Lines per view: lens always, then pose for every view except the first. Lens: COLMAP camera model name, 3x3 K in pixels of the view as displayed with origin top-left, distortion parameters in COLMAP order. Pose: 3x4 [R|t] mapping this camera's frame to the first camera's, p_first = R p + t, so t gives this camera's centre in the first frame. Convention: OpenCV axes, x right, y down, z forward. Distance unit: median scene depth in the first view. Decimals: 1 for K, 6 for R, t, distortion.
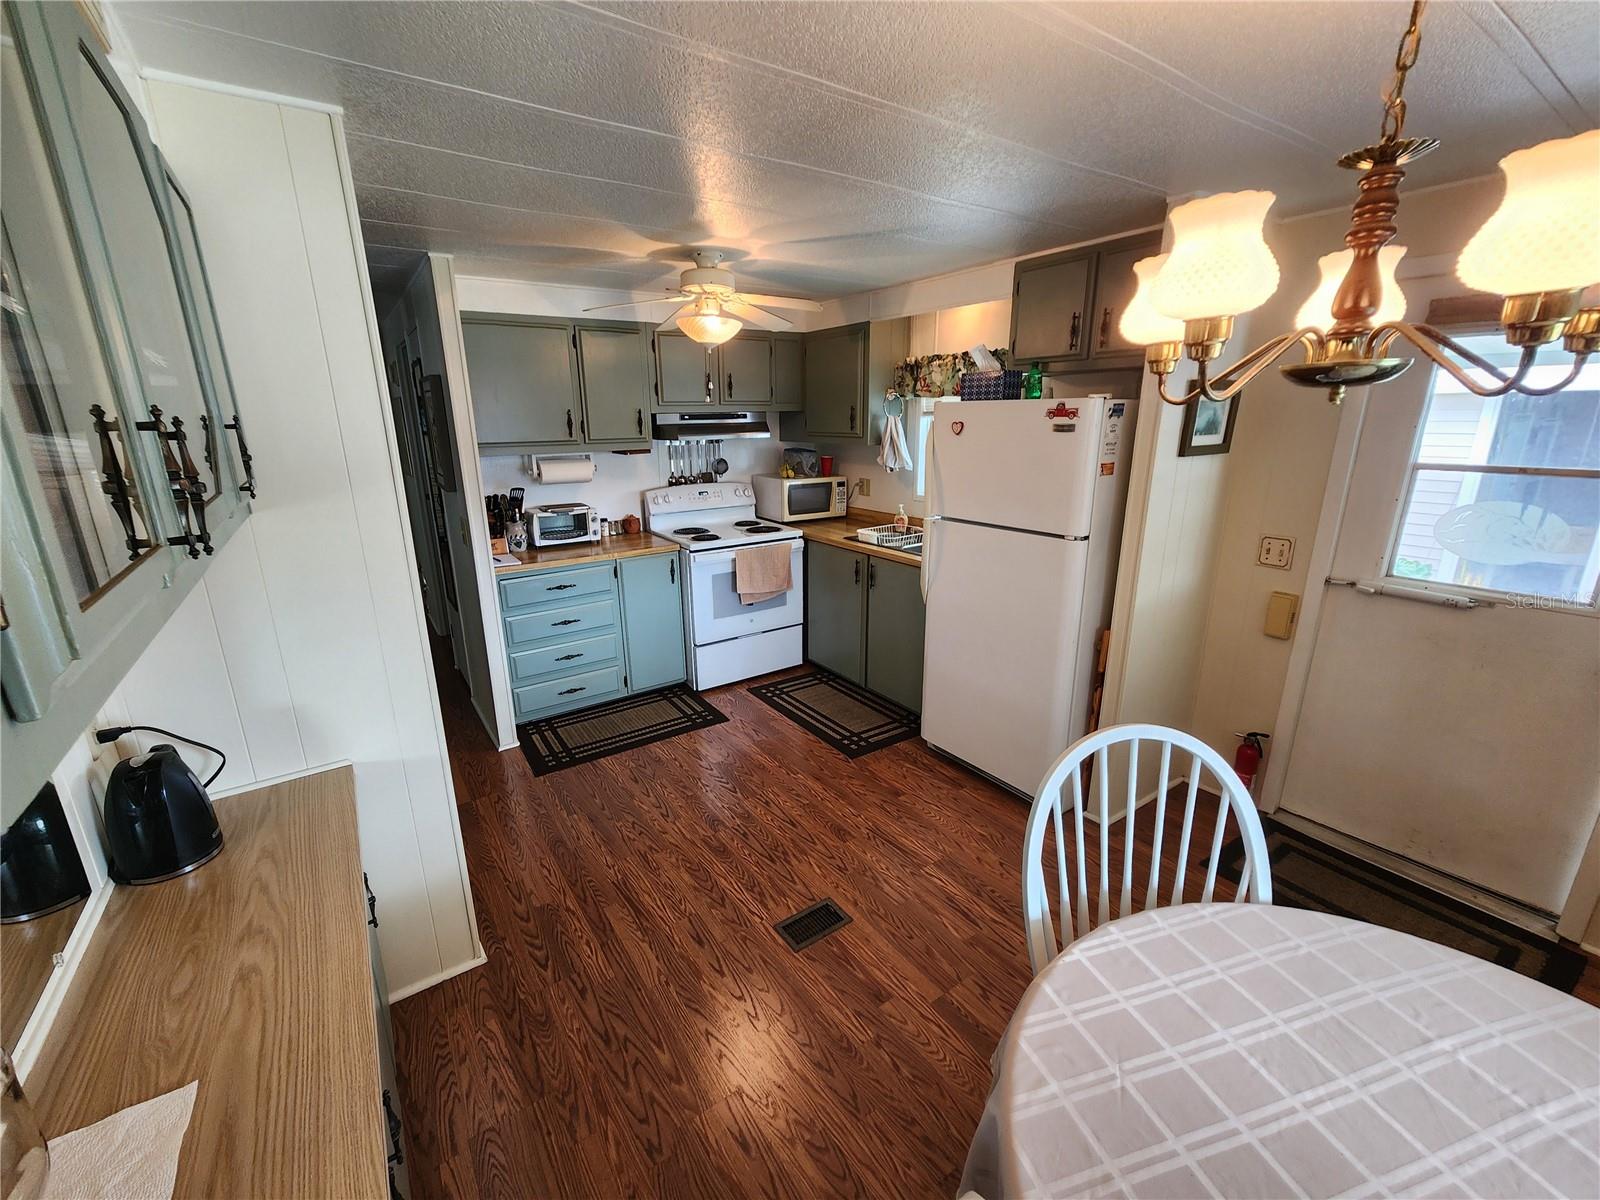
lens RADIAL K [[661.9, 0, 807.2], [0, 661.9, 603.6], [0, 0, 1]] dist [-0.000220, 0.000076]
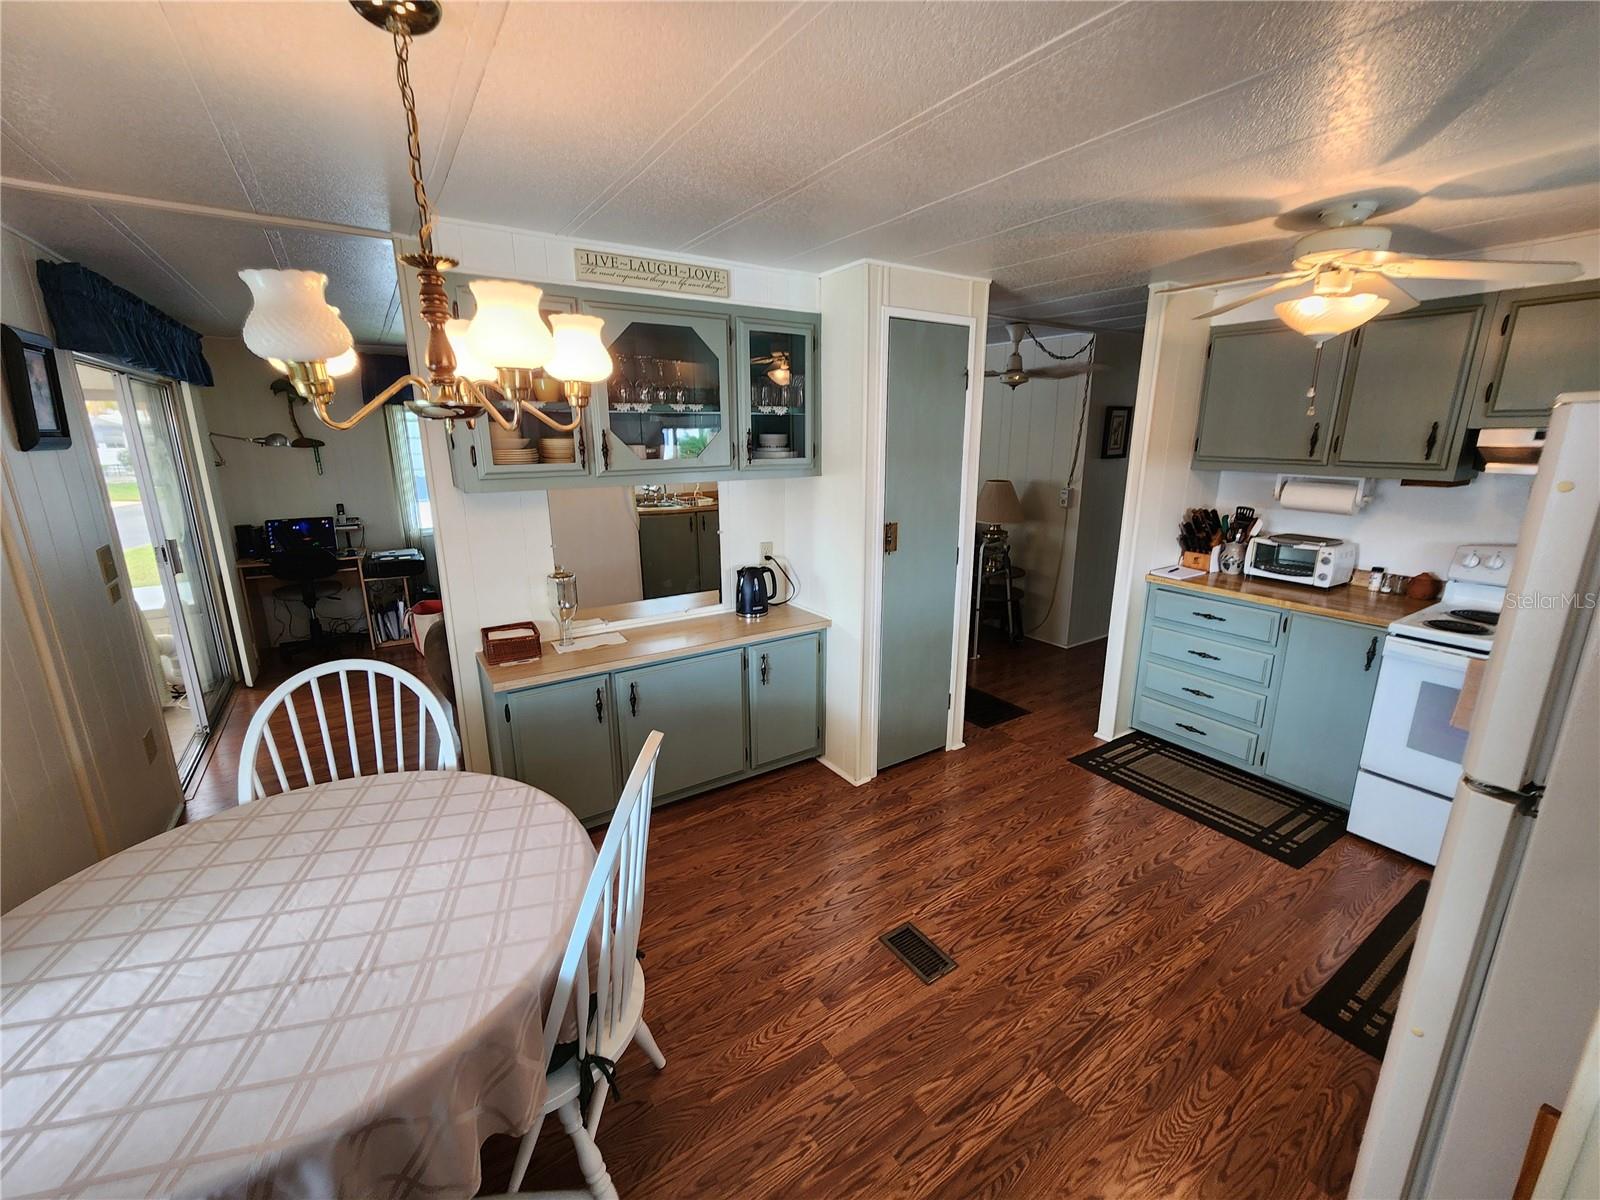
lens RADIAL K [[661.9, 0, 803.0], [0, 661.9, 597.2], [0, 0, 1]] dist [-0.000220, 0.000076]
pose [[-0.023875, 0.260640, -0.965141, 0.503735], [-0.277541, 0.925738, 0.256865, -0.125334], [0.960417, 0.273999, 0.050237, 0.398342]]
